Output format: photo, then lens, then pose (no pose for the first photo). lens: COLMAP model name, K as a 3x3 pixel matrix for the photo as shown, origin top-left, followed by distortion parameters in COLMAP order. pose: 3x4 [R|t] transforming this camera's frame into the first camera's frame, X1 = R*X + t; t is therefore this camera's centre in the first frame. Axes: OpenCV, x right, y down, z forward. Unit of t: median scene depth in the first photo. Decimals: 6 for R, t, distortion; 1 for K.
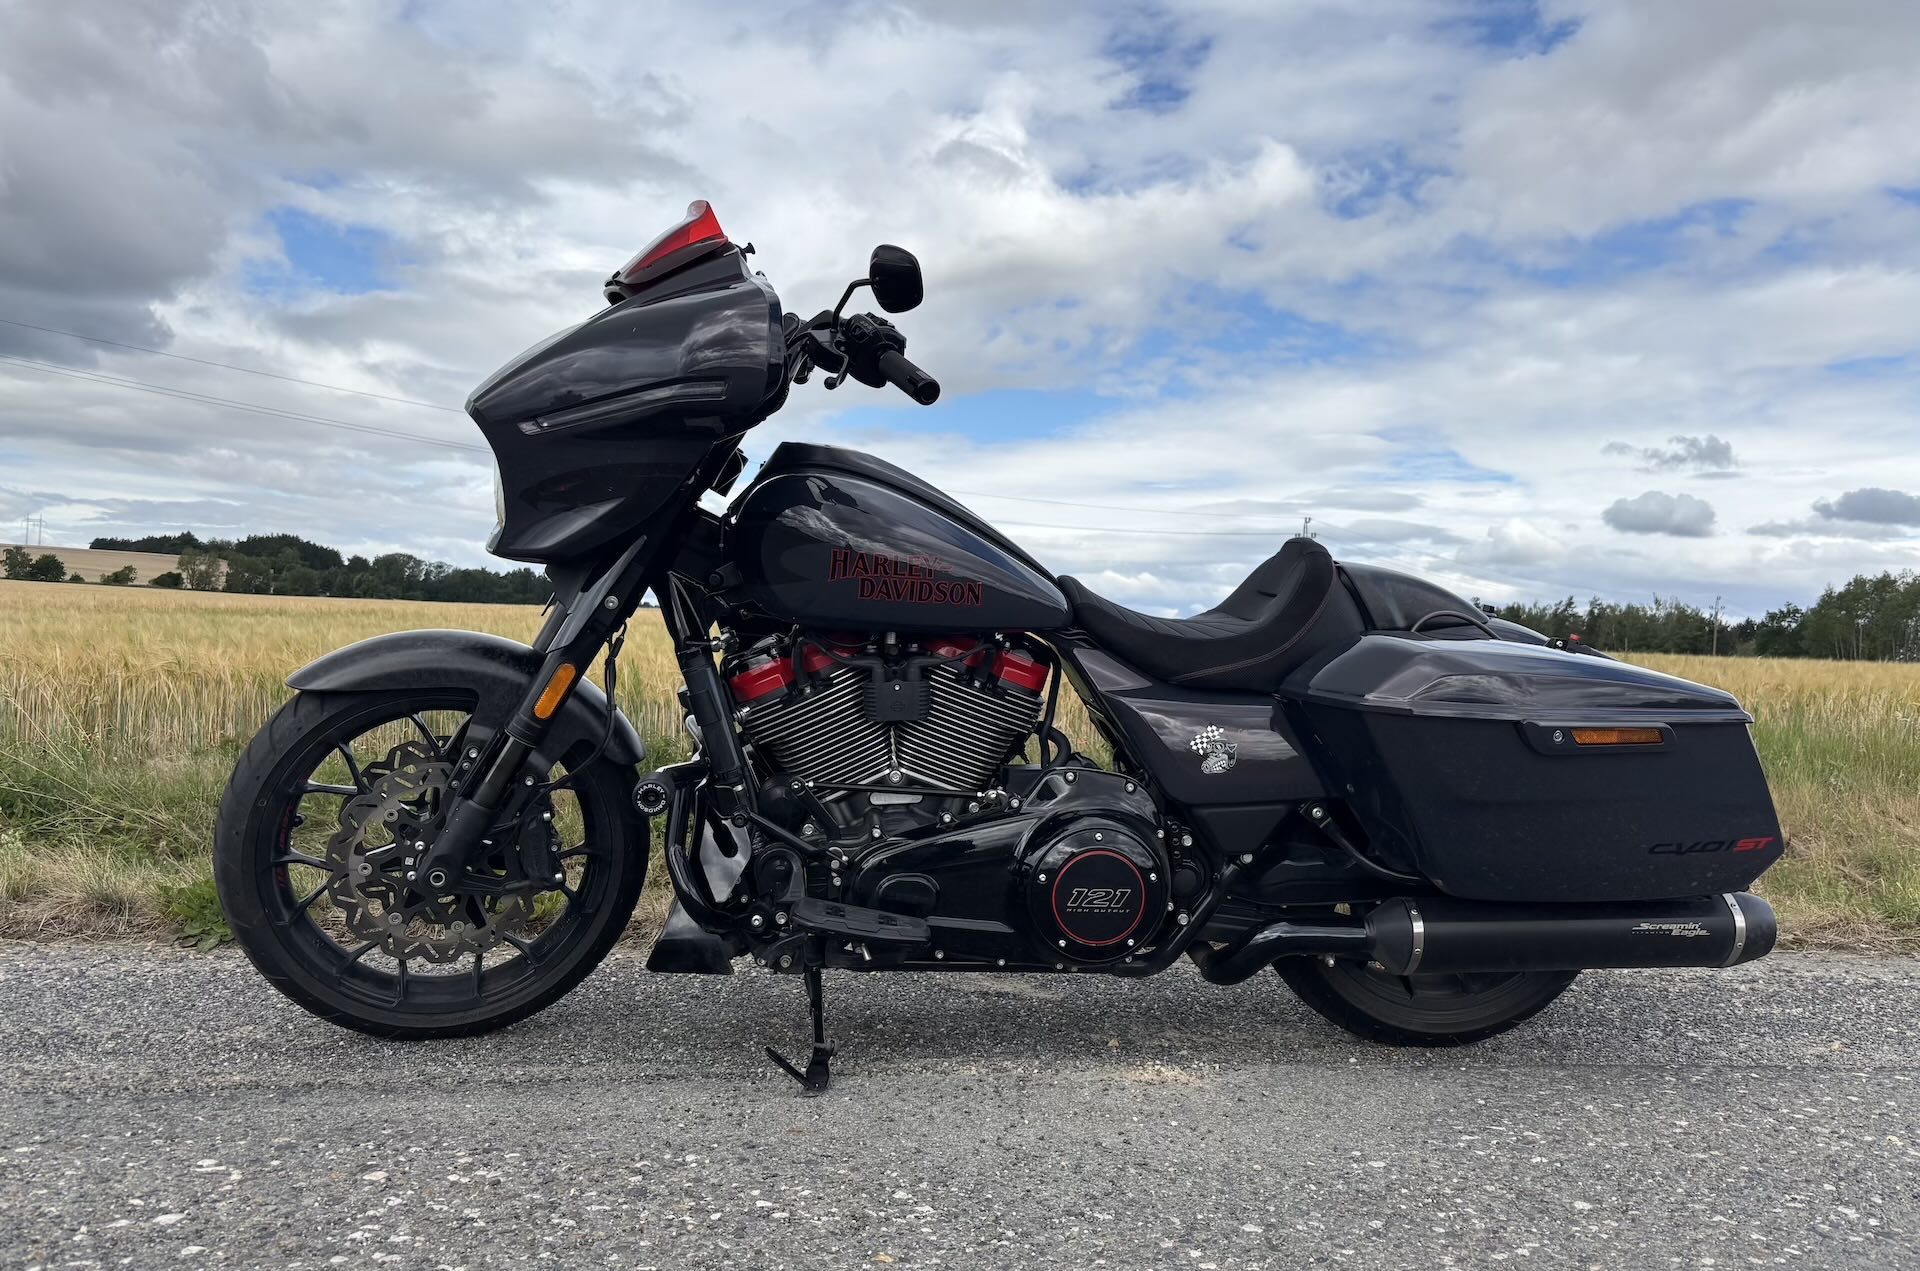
lens RADIAL K [[1391.2, 0, 960.0], [0, 1391.2, 635.5], [0, 0, 1]] dist [0.016247, -0.002528]
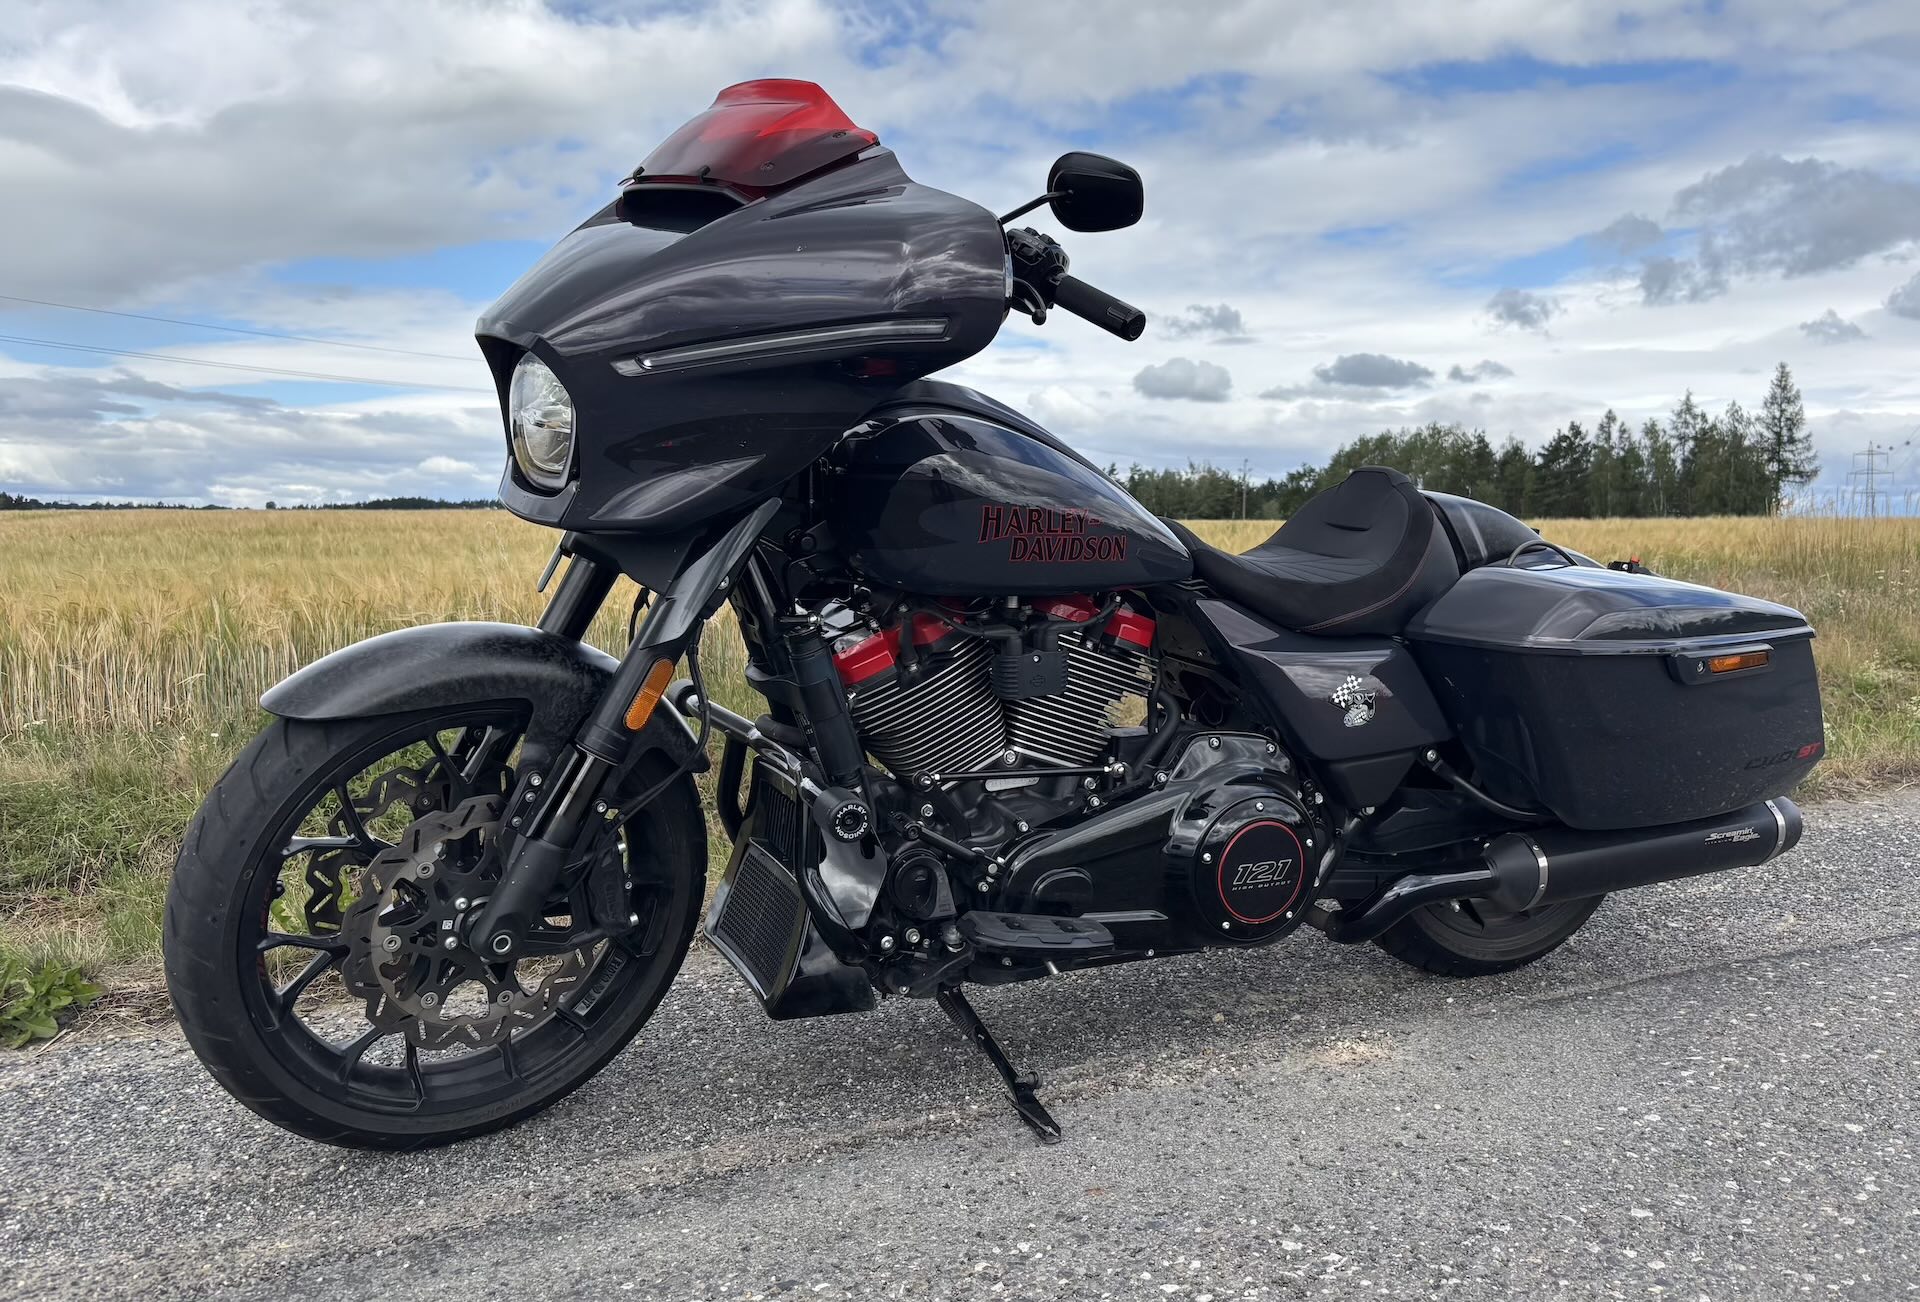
lens RADIAL K [[1496.8, 0, 947.8], [0, 1496.8, 584.5], [0, 0, 1]] dist [0.029074, -0.056841]
pose [[0.947149, -0.055830, 0.315898, -0.376392], [0.040834, 0.997711, 0.053899, -0.059617], [-0.318184, -0.038151, 0.947261, 0.124482]]
